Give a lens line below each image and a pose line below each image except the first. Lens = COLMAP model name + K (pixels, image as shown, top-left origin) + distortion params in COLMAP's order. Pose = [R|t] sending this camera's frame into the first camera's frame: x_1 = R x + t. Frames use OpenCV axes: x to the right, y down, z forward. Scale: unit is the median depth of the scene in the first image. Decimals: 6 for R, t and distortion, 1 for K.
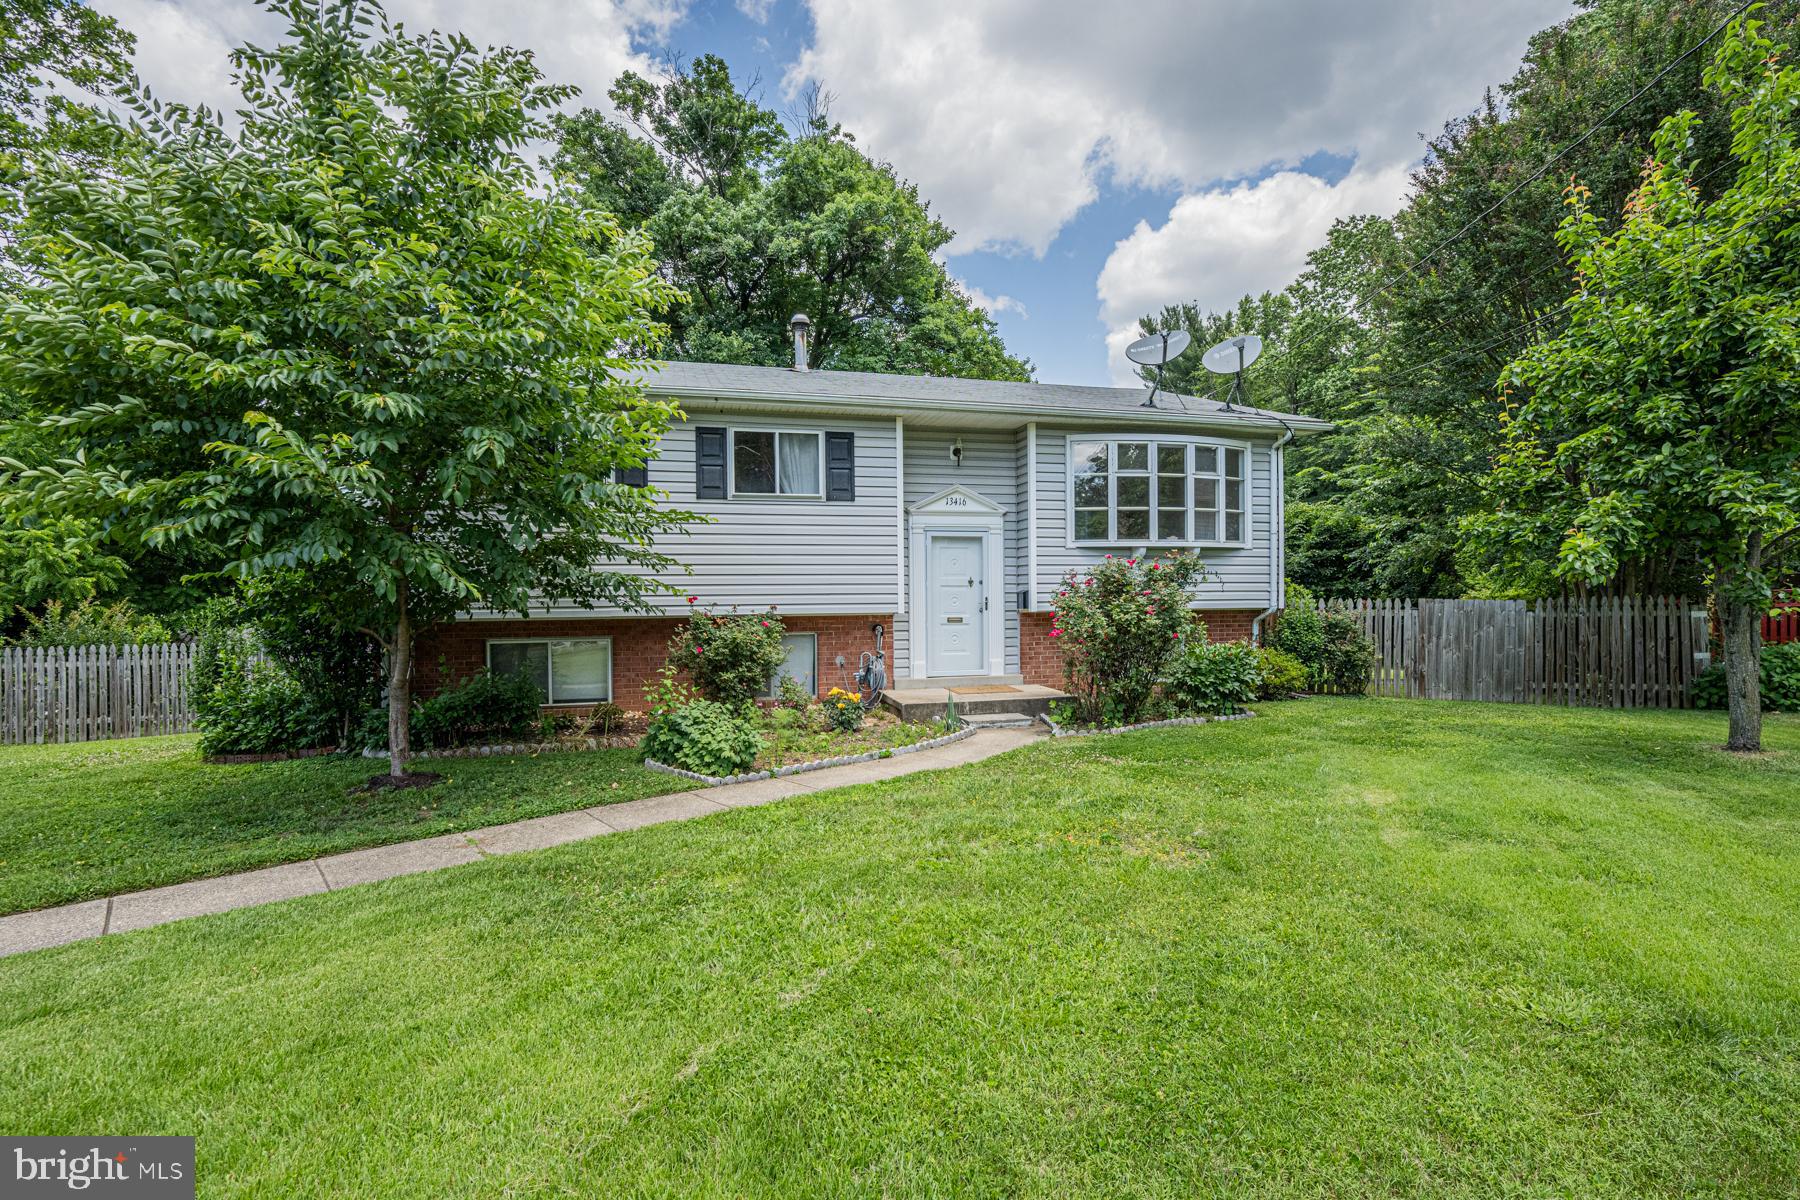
lens RADIAL K [[742.1, 0, 815.3], [0, 742.1, 587.3], [0, 0, 1]] dist [-0.002143, -0.000455]
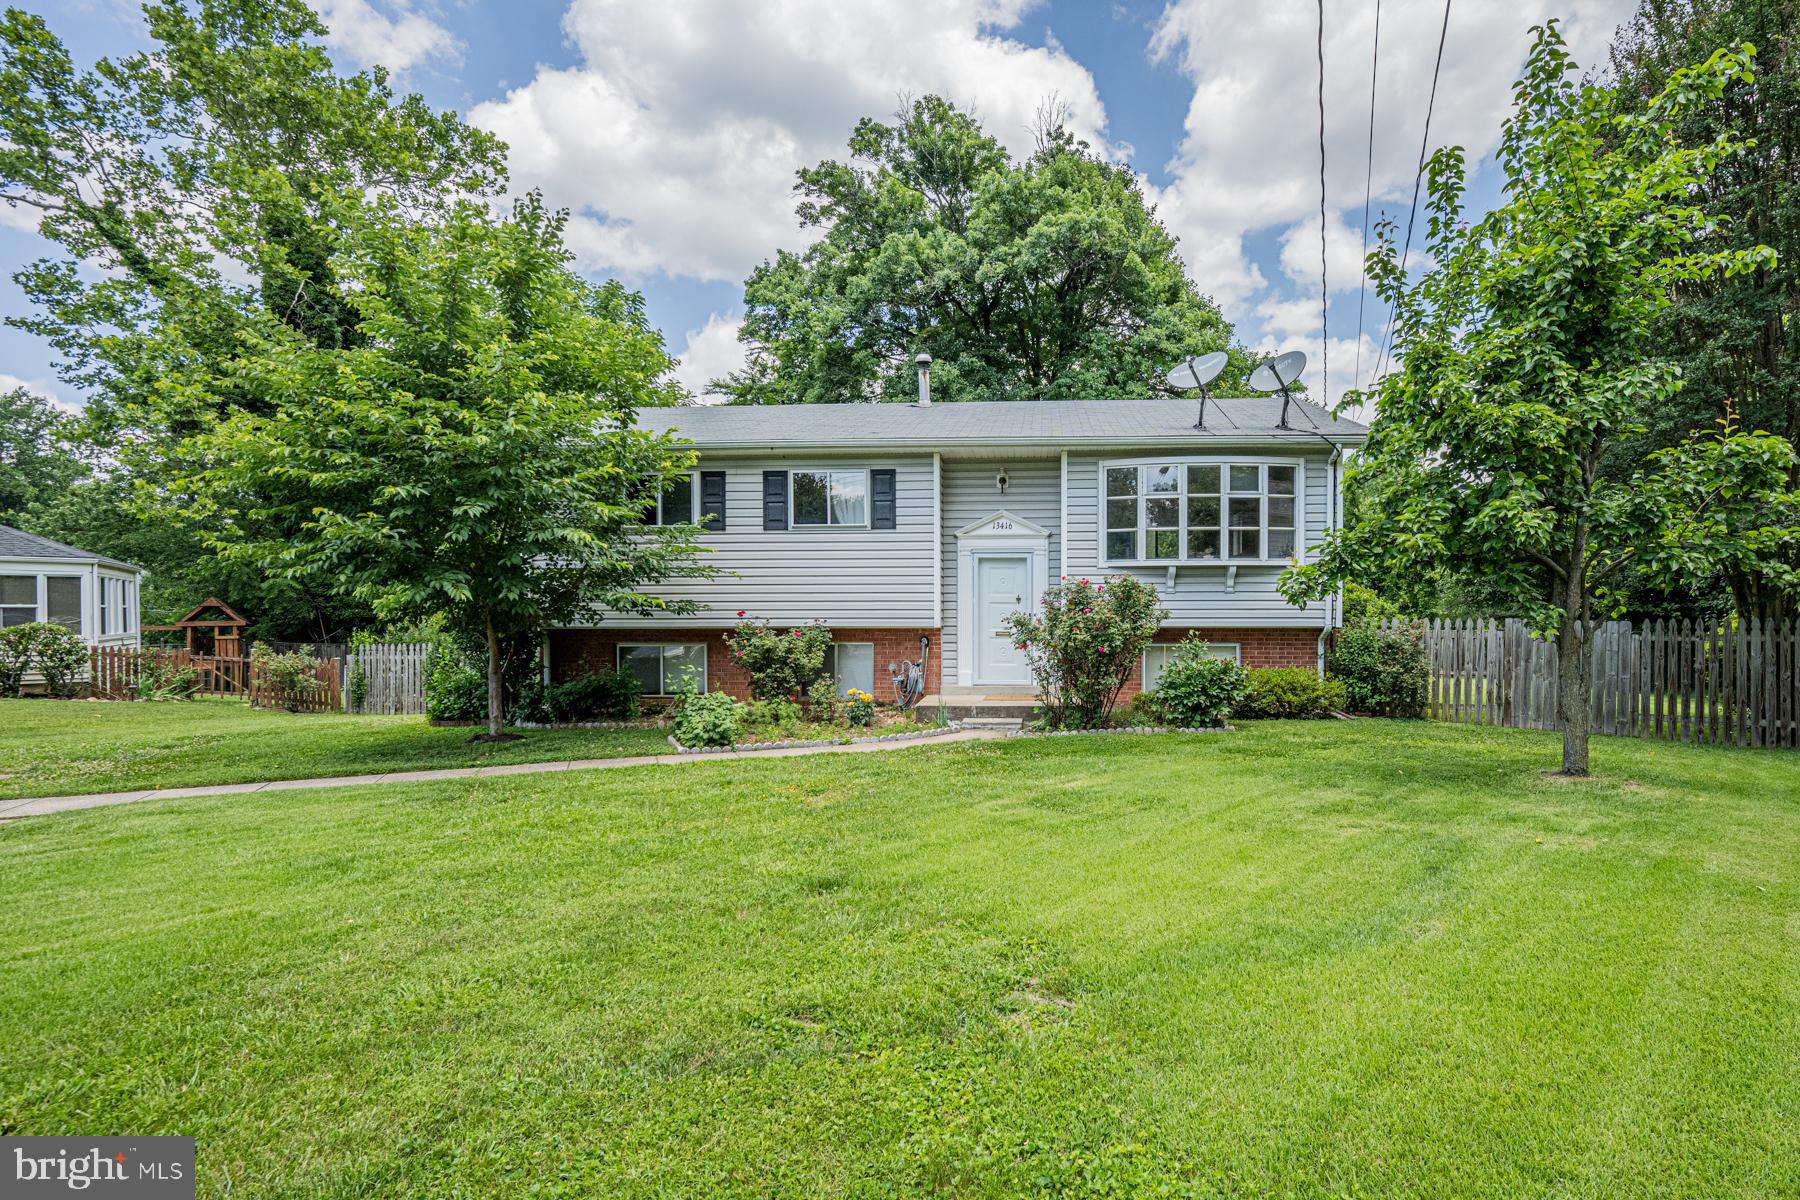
lens RADIAL K [[742.1, 0, 898.8], [0, 742.1, 614.6], [0, 0, 1]] dist [-0.002143, -0.000455]
pose [[0.963140, 0.008648, -0.268860, 0.350715], [-0.004012, 0.999834, 0.017787, -0.003403], [0.268970, -0.016053, 0.963015, -0.100324]]
